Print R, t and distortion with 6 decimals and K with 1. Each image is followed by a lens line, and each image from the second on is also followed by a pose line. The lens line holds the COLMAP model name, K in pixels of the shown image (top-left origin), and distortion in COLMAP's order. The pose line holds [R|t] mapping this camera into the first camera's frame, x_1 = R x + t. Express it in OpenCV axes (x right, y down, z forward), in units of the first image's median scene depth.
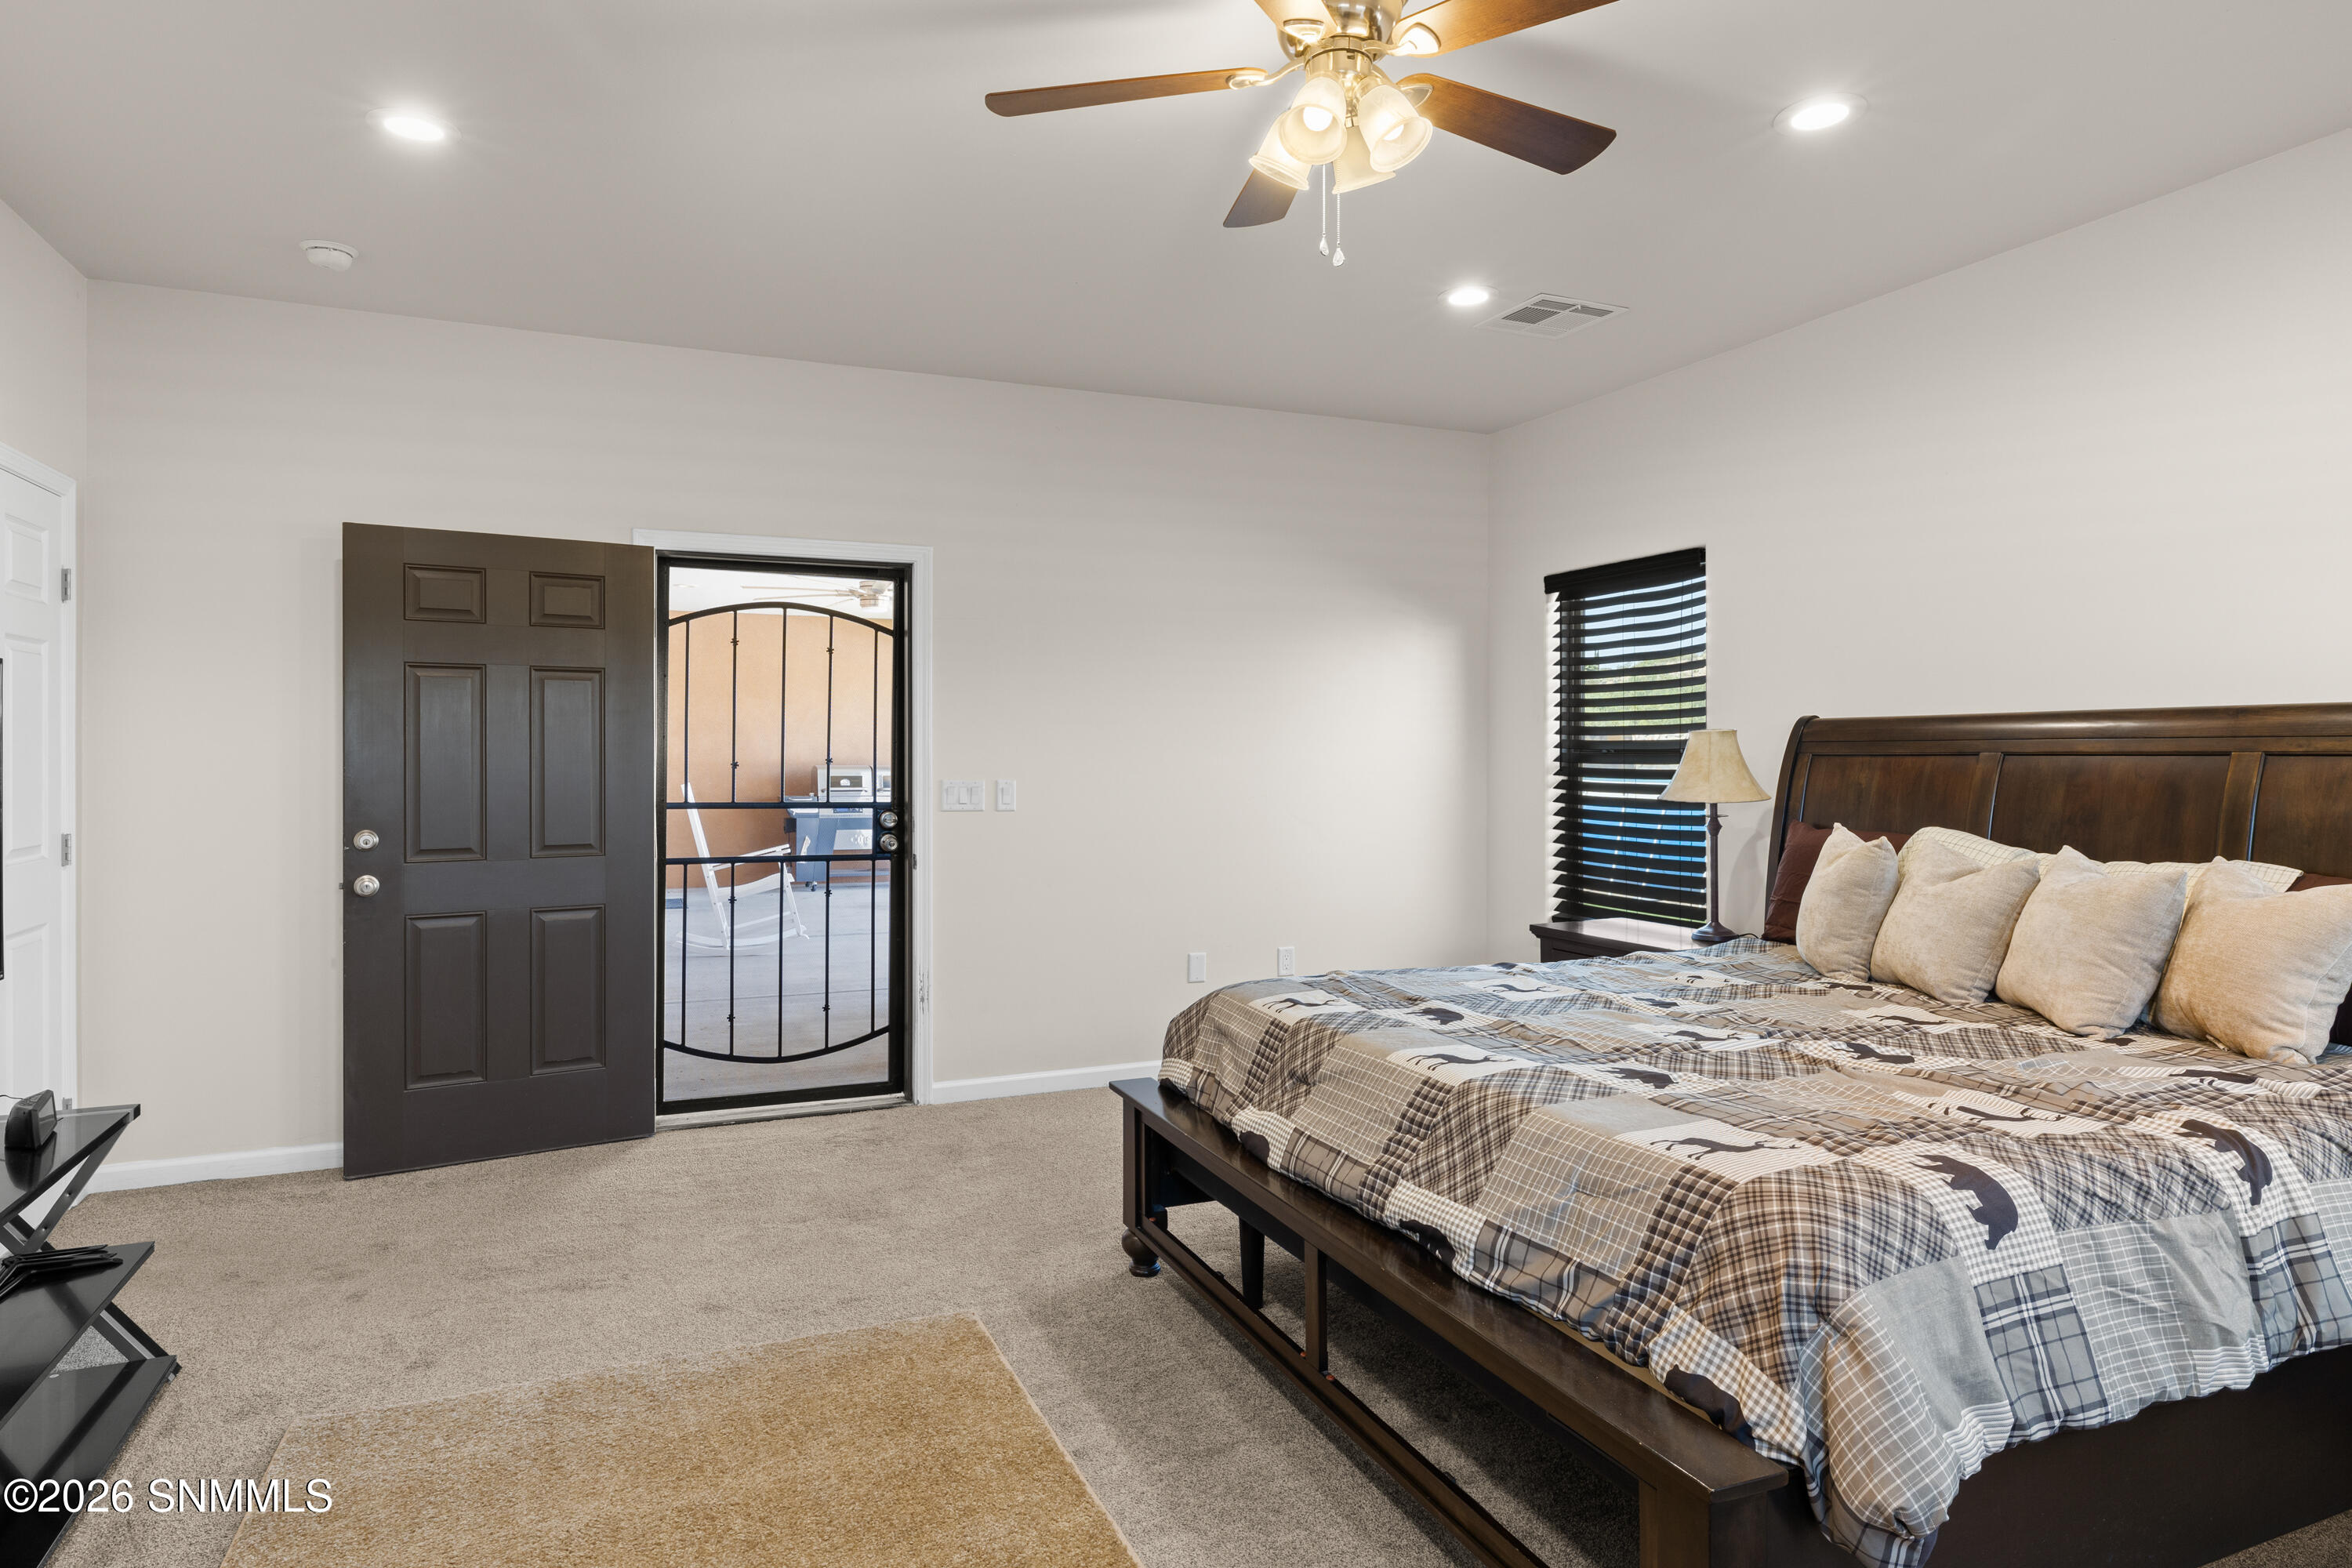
lens RADIAL K [[1315.1, 0, 1172.6], [0, 1315.1, 773.0], [0, 0, 1]] dist [0.000193, -0.001847]
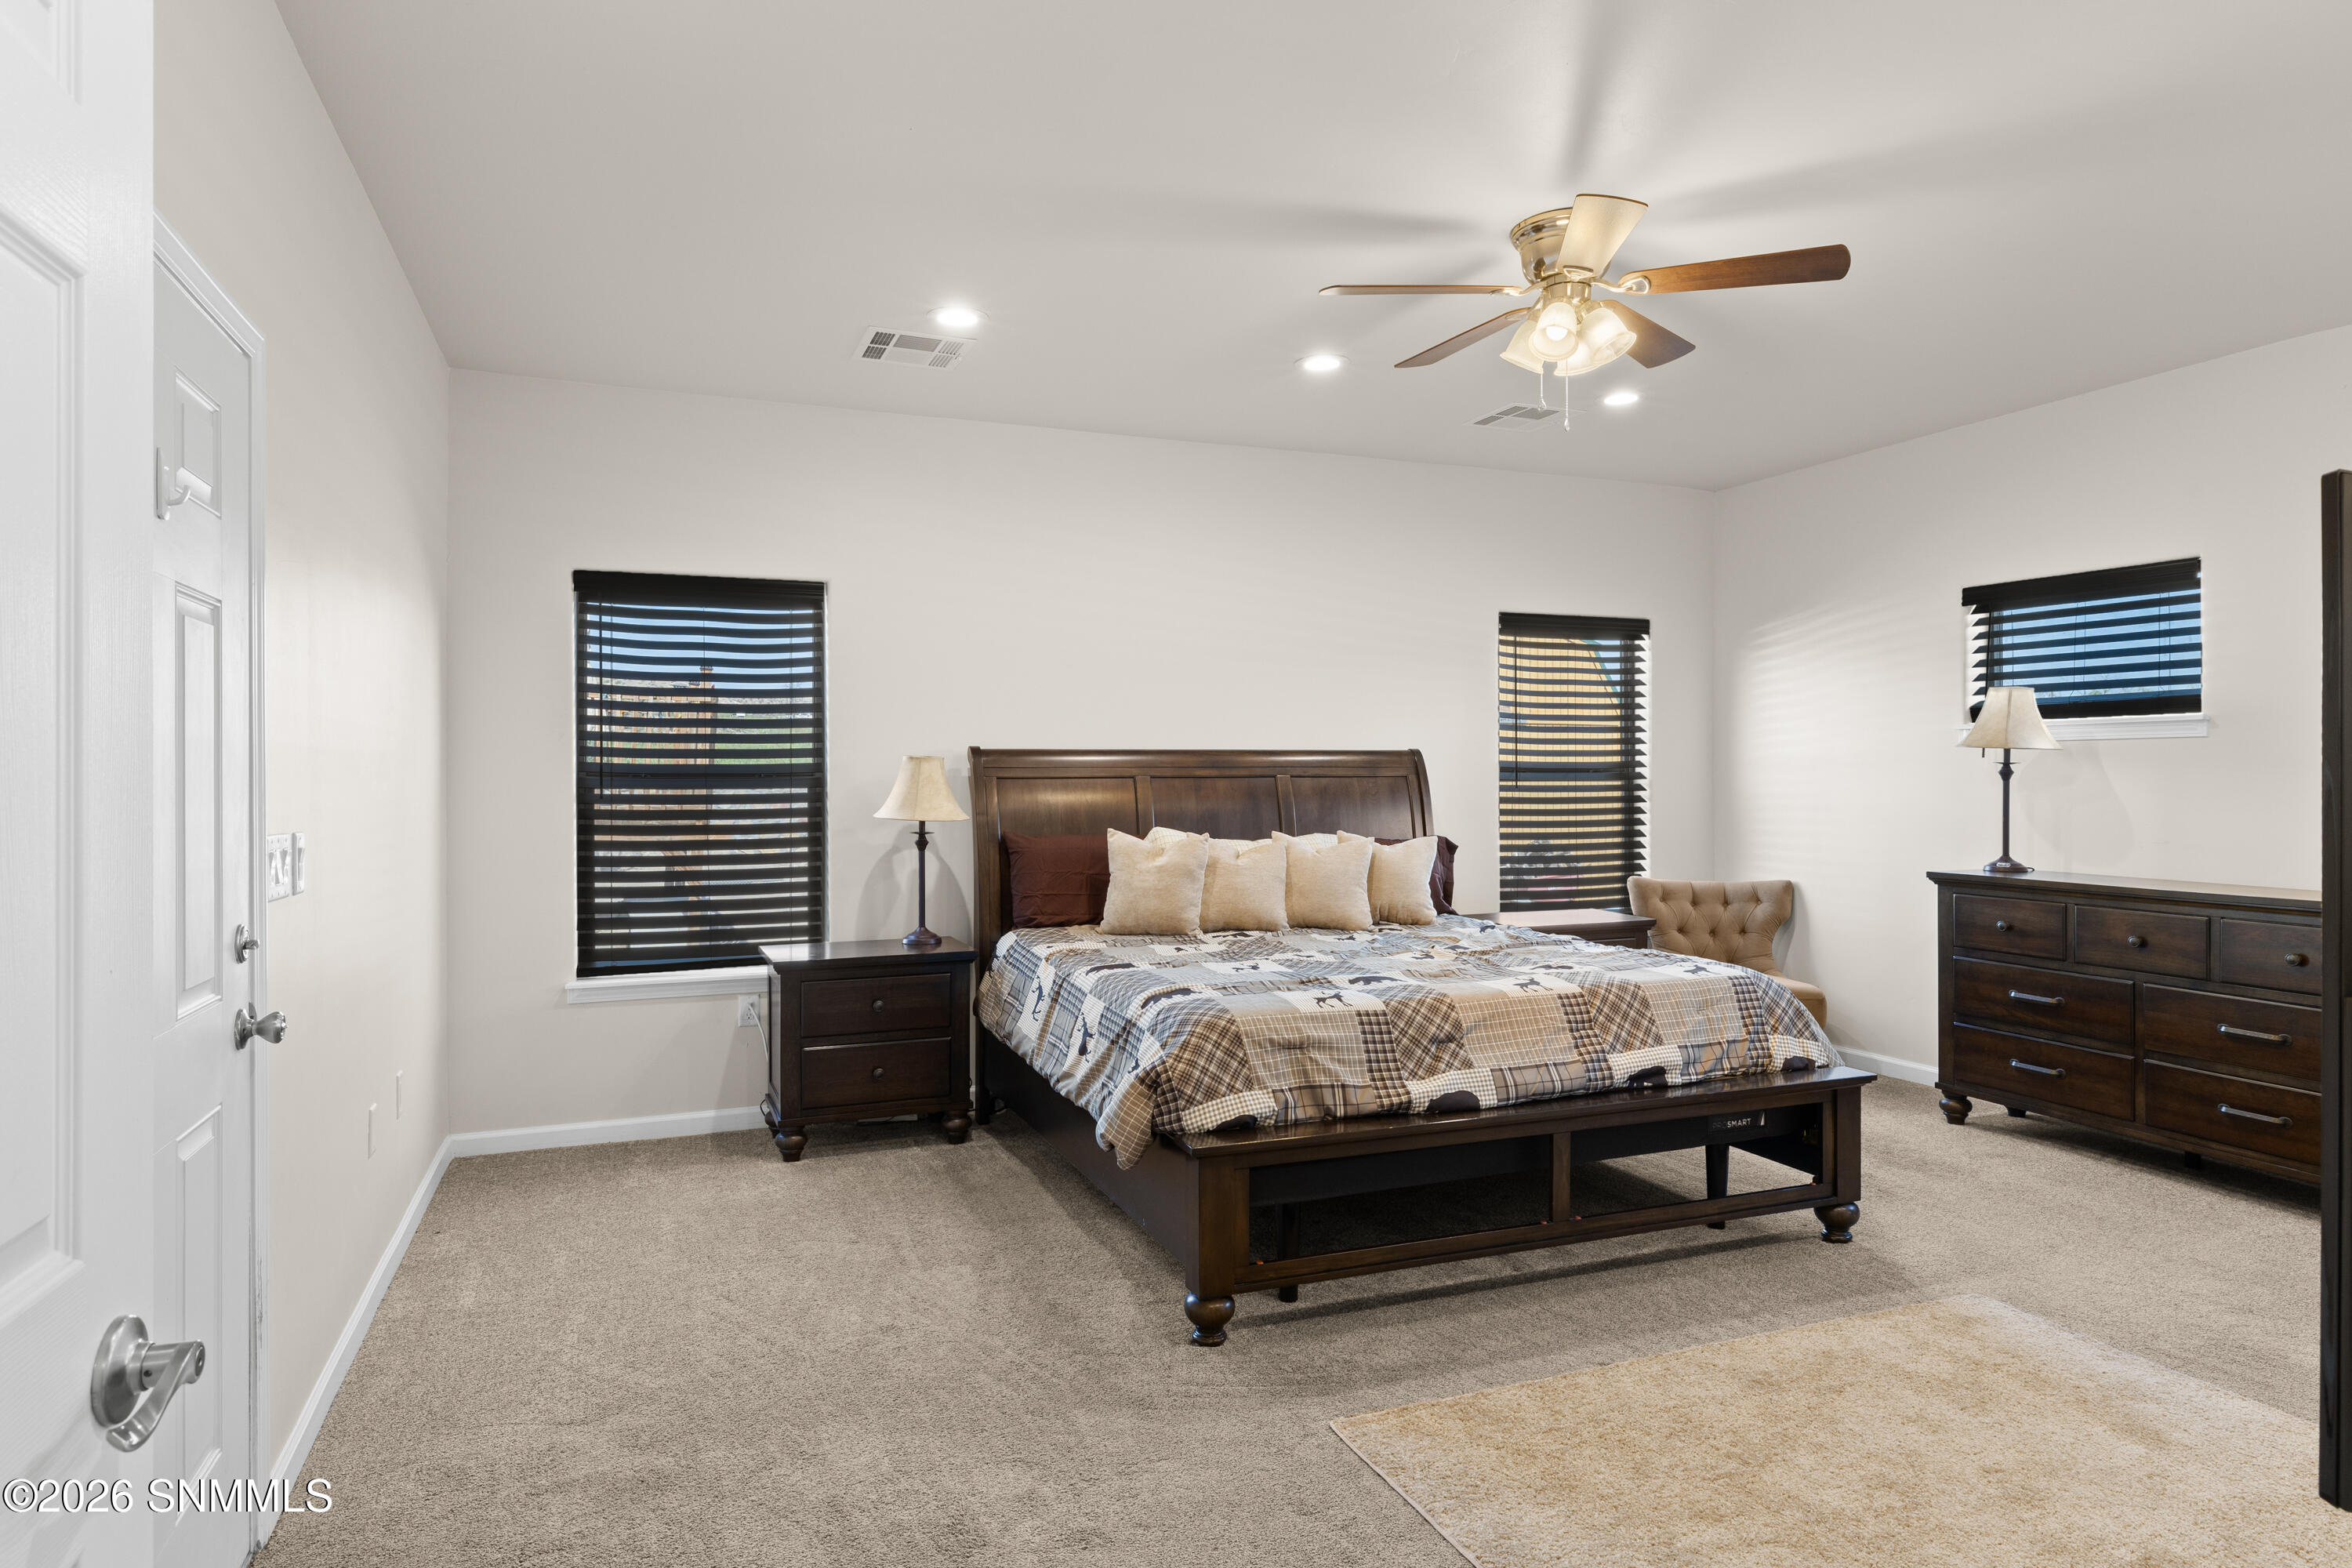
lens RADIAL K [[1315.1, 0, 1172.6], [0, 1315.1, 773.0], [0, 0, 1]] dist [0.000193, -0.001847]
pose [[0.056368, -0.001697, 0.998409, -1.154380], [0.019198, 0.999816, 0.000616, -0.024351], [-0.998225, 0.019133, 0.056390, 1.182361]]
